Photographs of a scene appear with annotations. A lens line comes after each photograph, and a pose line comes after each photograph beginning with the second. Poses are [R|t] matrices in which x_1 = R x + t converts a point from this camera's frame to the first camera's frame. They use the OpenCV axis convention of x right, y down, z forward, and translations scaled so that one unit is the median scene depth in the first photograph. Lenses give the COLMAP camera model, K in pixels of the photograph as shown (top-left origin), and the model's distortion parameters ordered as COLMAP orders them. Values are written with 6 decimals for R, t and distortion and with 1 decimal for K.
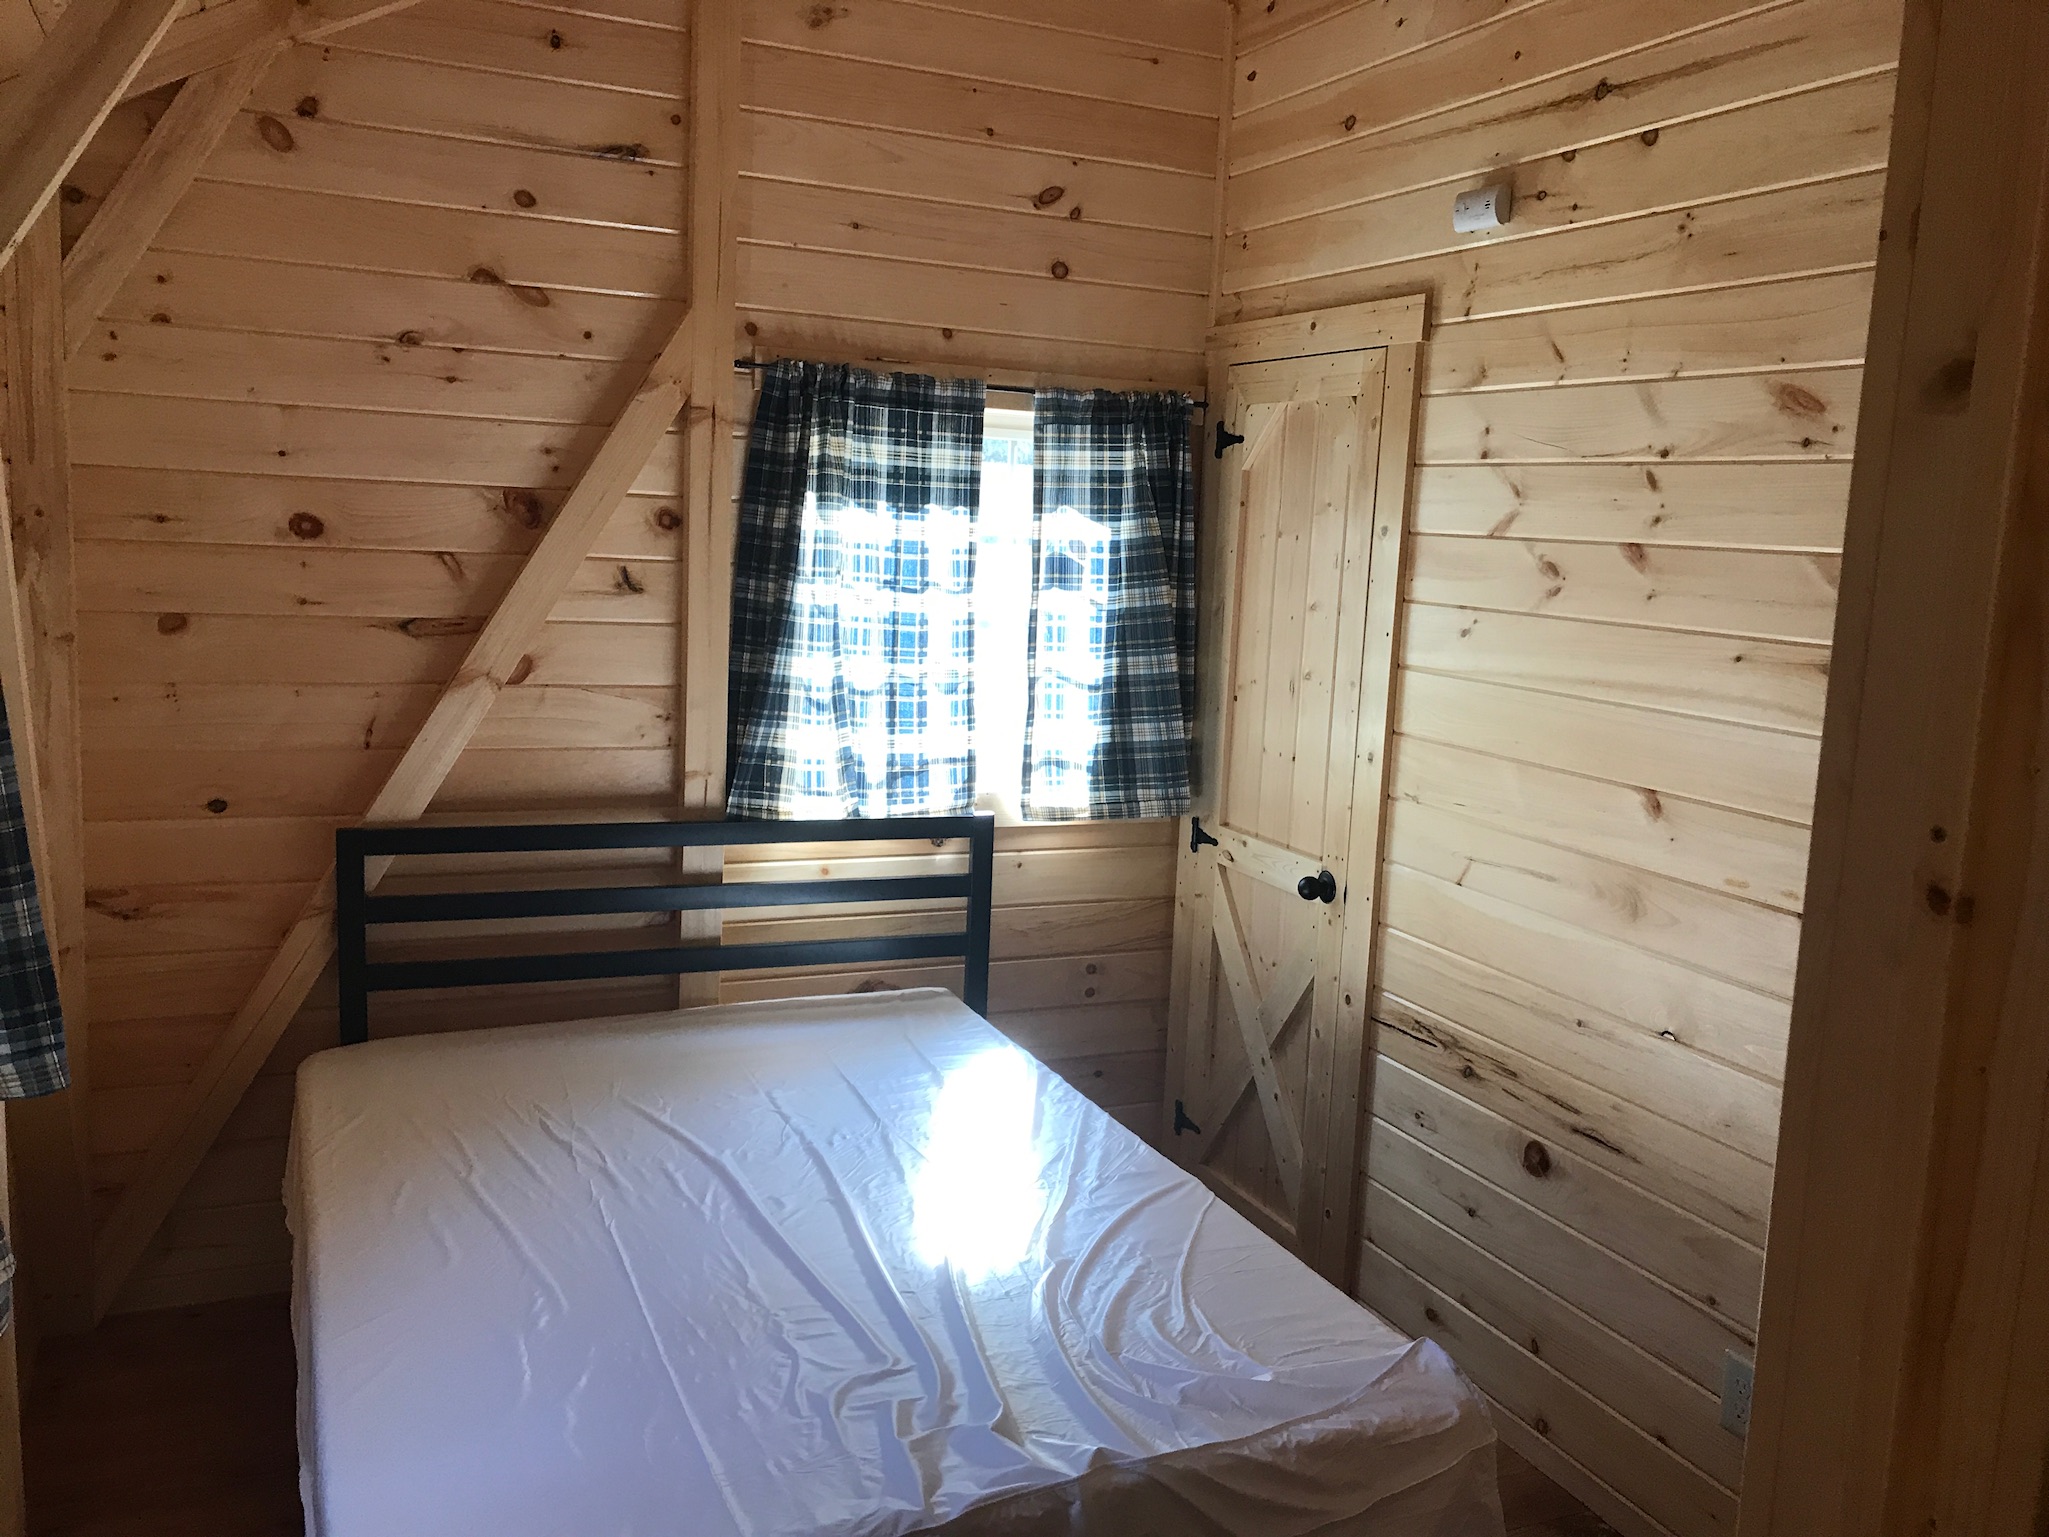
lens RADIAL K [[1696.6, 0, 1025.7], [0, 1696.6, 763.0], [0, 0, 1]] dist [-0.003149, -0.003983]
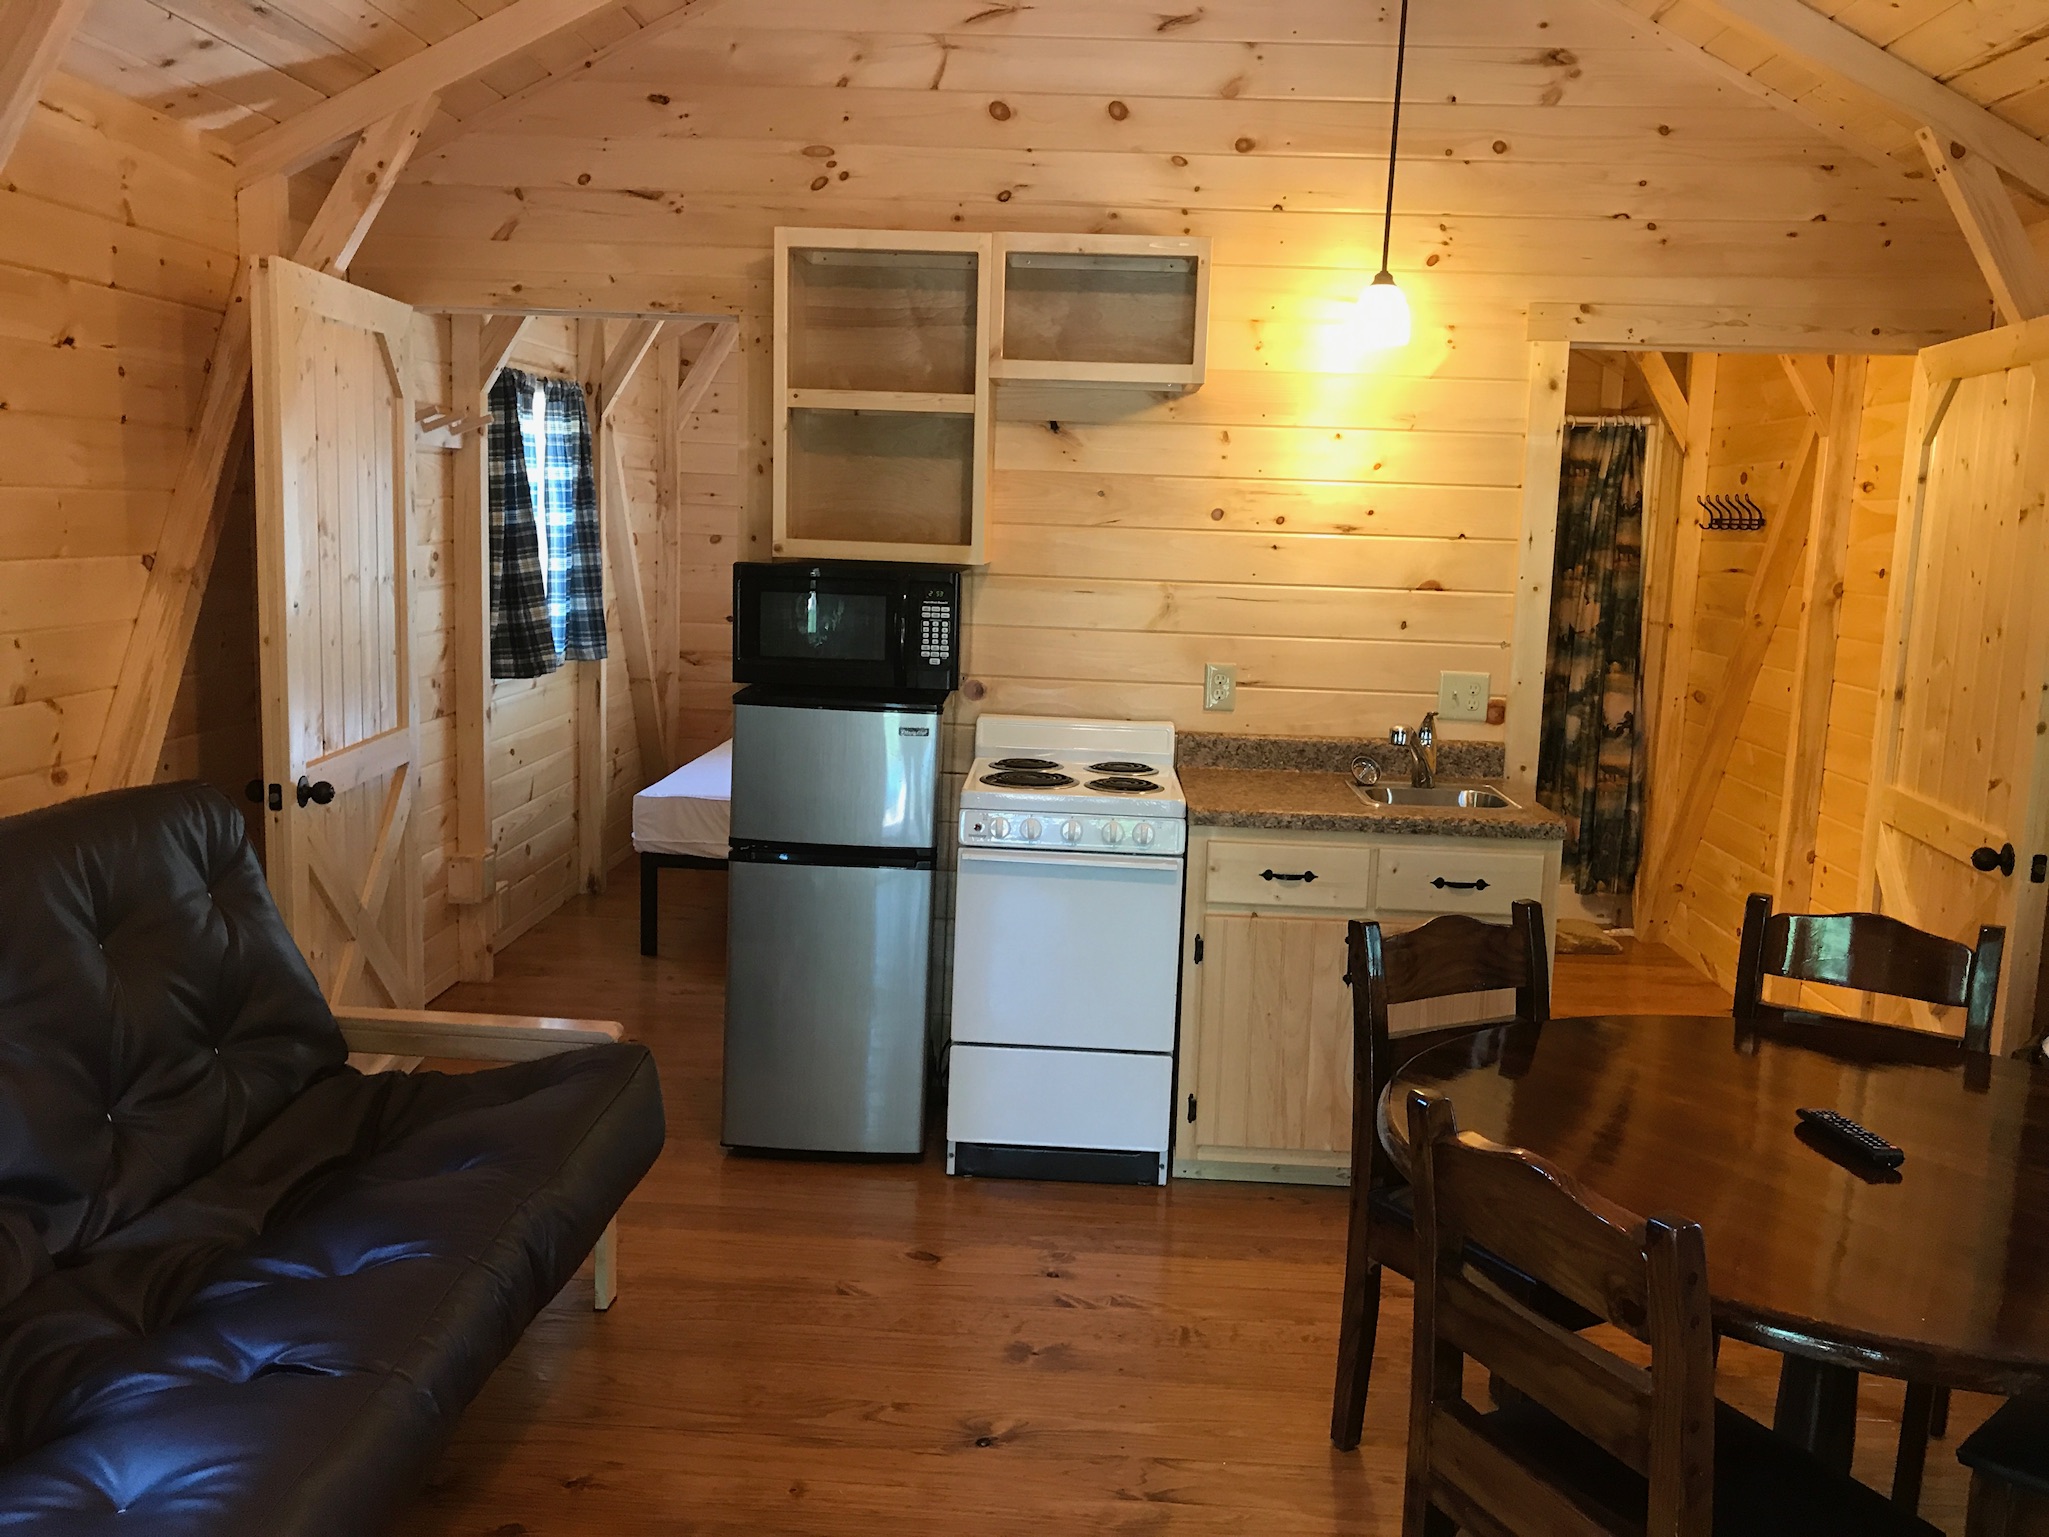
lens RADIAL K [[1696.6, 0, 1024.2], [0, 1696.6, 768.0], [0, 0, 1]] dist [-0.003149, -0.003983]
pose [[0.894805, 0.051865, -0.443434, 0.988825], [-0.055665, 0.998440, 0.004452, 0.210423], [0.442973, 0.020700, 0.896296, -0.964160]]
